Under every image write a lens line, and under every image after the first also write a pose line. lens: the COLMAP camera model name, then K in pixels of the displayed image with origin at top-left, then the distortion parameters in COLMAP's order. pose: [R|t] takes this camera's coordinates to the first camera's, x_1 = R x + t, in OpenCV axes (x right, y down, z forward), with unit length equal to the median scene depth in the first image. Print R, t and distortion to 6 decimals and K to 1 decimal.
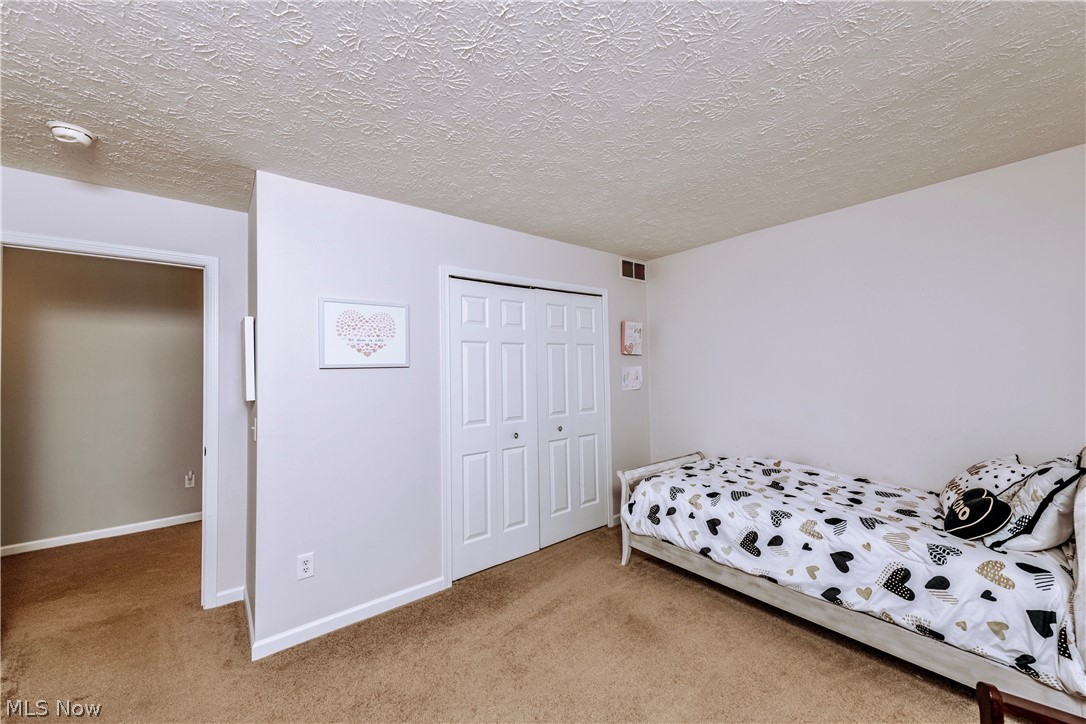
lens RADIAL K [[419.6, 0, 543.0], [0, 419.6, 363.7], [0, 0, 1]] dist [0.008077, 0.000407]
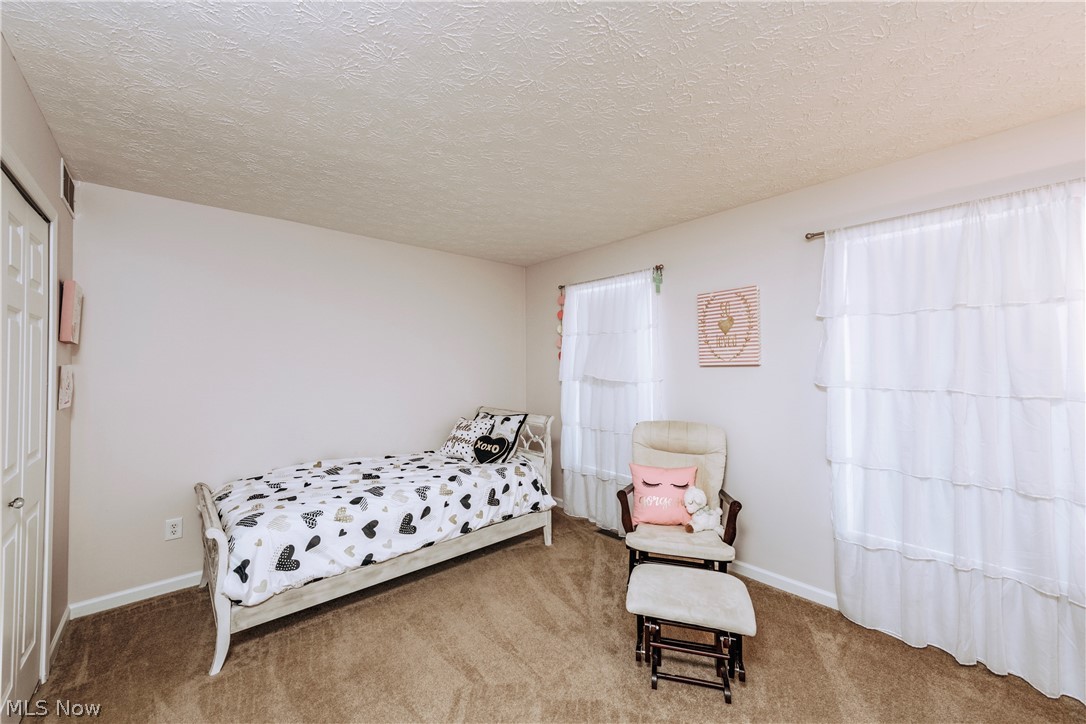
lens RADIAL K [[419.6, 0, 542.3], [0, 419.6, 362.4], [0, 0, 1]] dist [0.008077, 0.000407]
pose [[-0.046917, 0.024239, 0.998605, -0.599639], [-0.005367, 0.999685, -0.024518, 0.019740], [-0.998884, -0.006510, -0.046772, 0.651219]]
